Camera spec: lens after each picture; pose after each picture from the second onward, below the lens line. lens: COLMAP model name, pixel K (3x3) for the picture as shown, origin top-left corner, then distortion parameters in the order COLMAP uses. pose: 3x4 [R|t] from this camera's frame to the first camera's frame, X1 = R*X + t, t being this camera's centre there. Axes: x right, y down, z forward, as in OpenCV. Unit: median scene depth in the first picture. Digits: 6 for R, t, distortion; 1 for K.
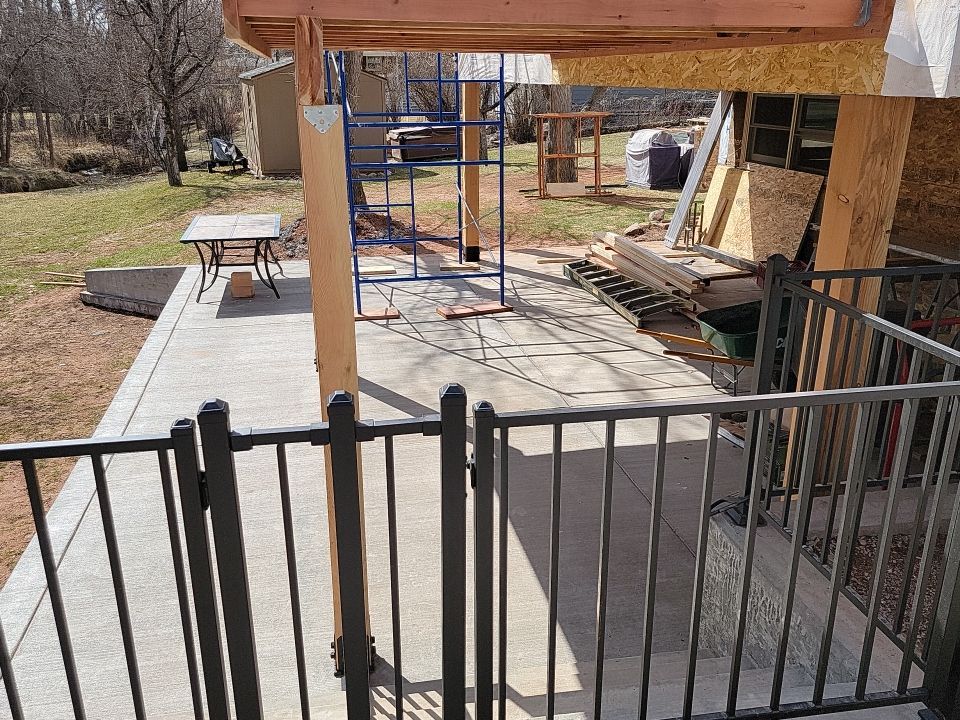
lens RADIAL K [[798.0, 0, 485.4], [0, 798.0, 373.1], [0, 0, 1]] dist [0.062896, -0.055033]
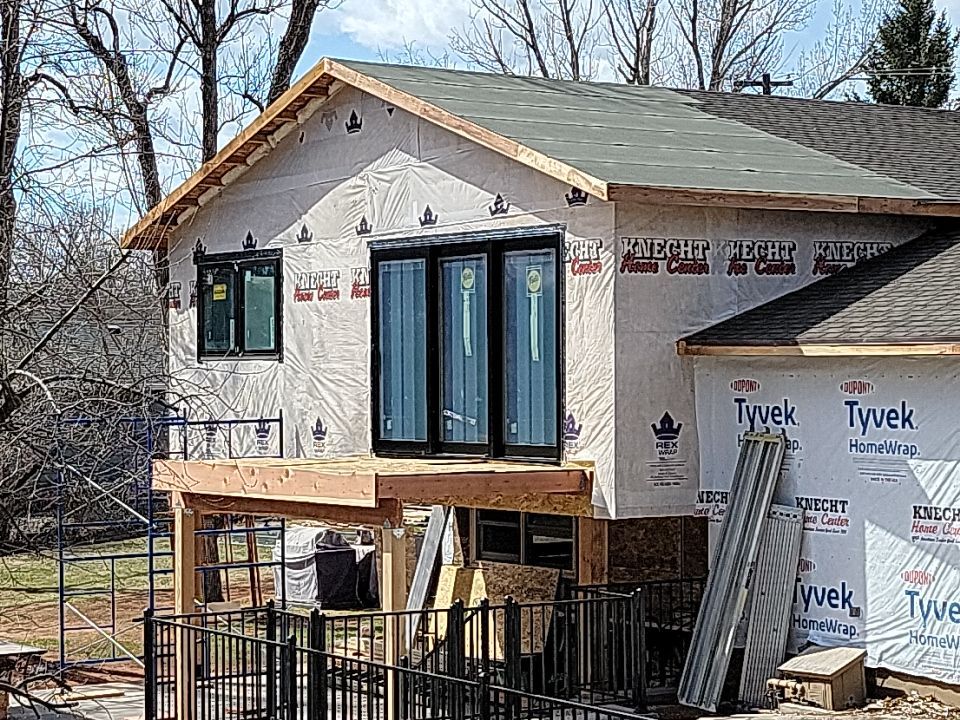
lens RADIAL K [[2307.7, 0, 460.9], [0, 2307.7, 385.4], [0, 0, 1]] dist [0.050942, 0.000000]
pose [[0.932102, -0.006508, 0.362137, -0.636324], [0.131179, 0.938025, -0.320783, 0.387481], [-0.337606, 0.346507, 0.875189, -1.348638]]
